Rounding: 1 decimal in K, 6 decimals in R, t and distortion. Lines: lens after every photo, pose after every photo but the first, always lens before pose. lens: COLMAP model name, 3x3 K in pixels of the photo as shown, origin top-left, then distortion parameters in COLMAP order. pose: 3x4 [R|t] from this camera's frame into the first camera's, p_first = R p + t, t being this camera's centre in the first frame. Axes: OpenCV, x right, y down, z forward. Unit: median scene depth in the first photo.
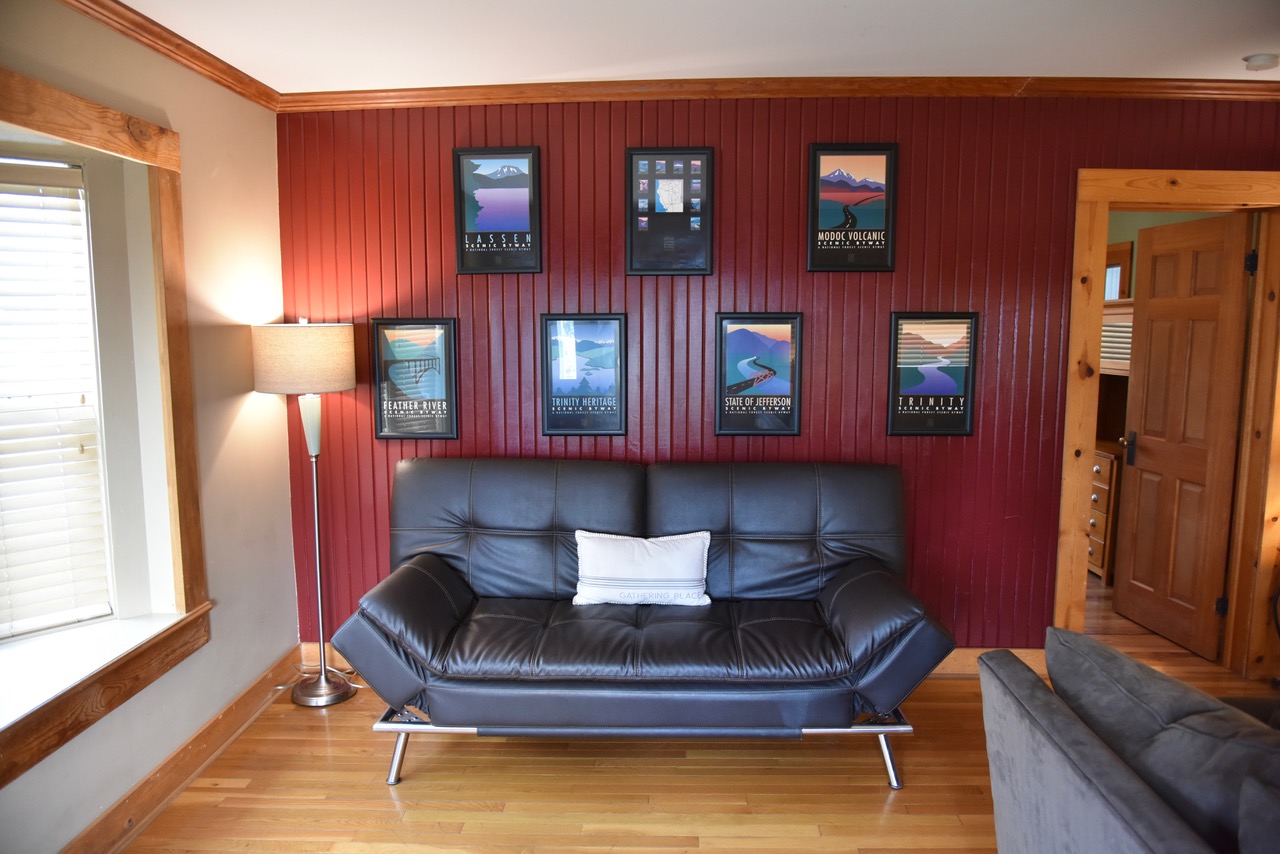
lens RADIAL K [[858.4, 0, 634.3], [0, 858.4, 427.0], [0, 0, 1]] dist [-0.032690, -0.015484]
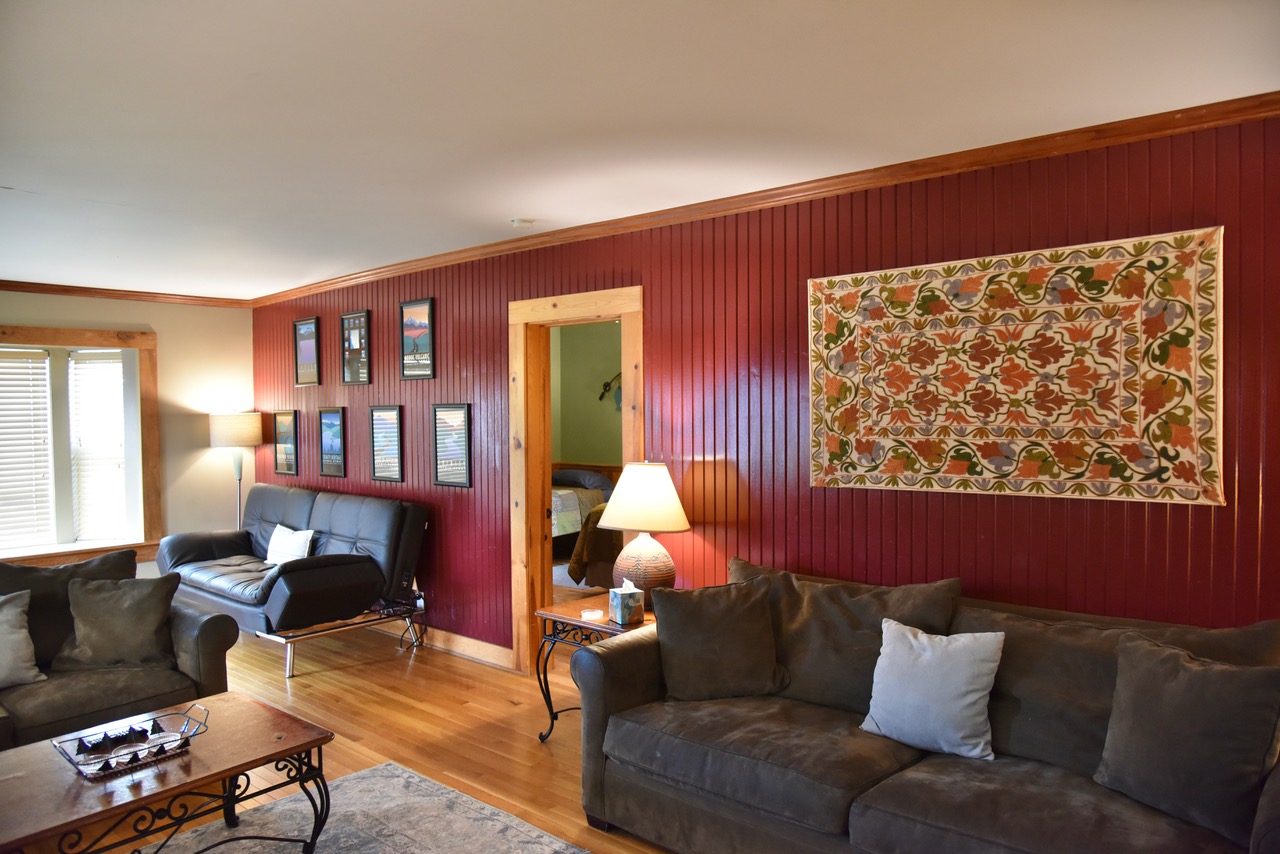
lens RADIAL K [[858.4, 0, 634.3], [0, 858.4, 427.0], [0, 0, 1]] dist [-0.032690, -0.015484]
pose [[0.777184, 0.005489, -0.629250, 1.581601], [-0.066876, 0.995019, -0.073919, -0.003669], [0.625710, 0.099530, 0.773680, 0.034784]]
